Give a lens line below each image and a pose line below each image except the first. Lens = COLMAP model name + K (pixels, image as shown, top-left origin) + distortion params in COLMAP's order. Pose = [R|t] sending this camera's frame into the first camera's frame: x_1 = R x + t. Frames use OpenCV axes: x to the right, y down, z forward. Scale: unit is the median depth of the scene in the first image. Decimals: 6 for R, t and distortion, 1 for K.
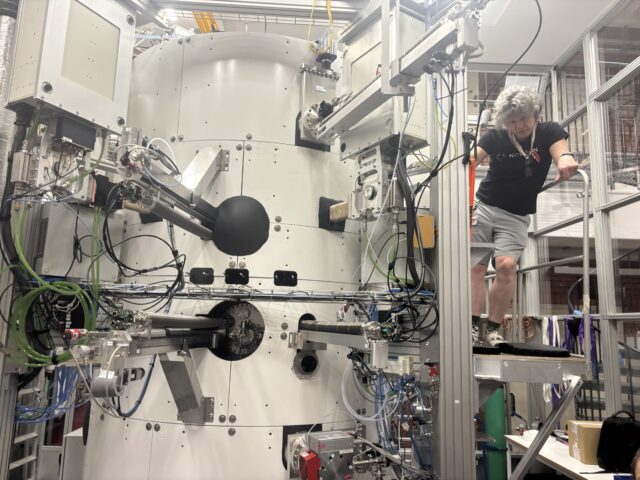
lens RADIAL K [[484.4, 0, 320.0], [0, 484.4, 240.0], [0, 0, 1]] dist [0.029395, -0.000800]
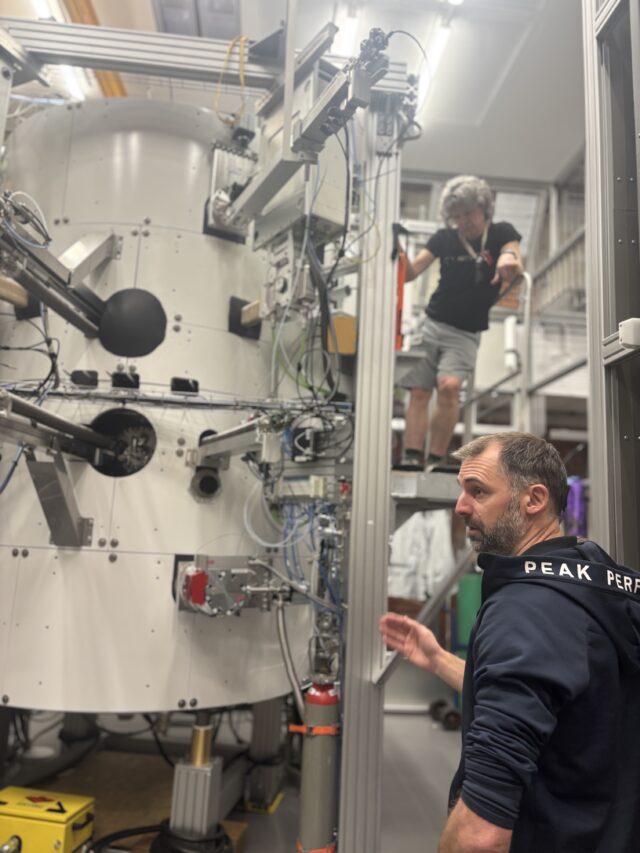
lens RADIAL K [[645.6, 0, 320.0], [0, 645.6, 426.5], [0, 0, 1]] dist [0.029395, -0.000800]
pose [[0.998816, 0.027003, 0.040456, 0.125693], [-0.026708, 0.999613, -0.007821, 0.154942], [-0.040652, 0.006731, 0.999151, -0.152503]]
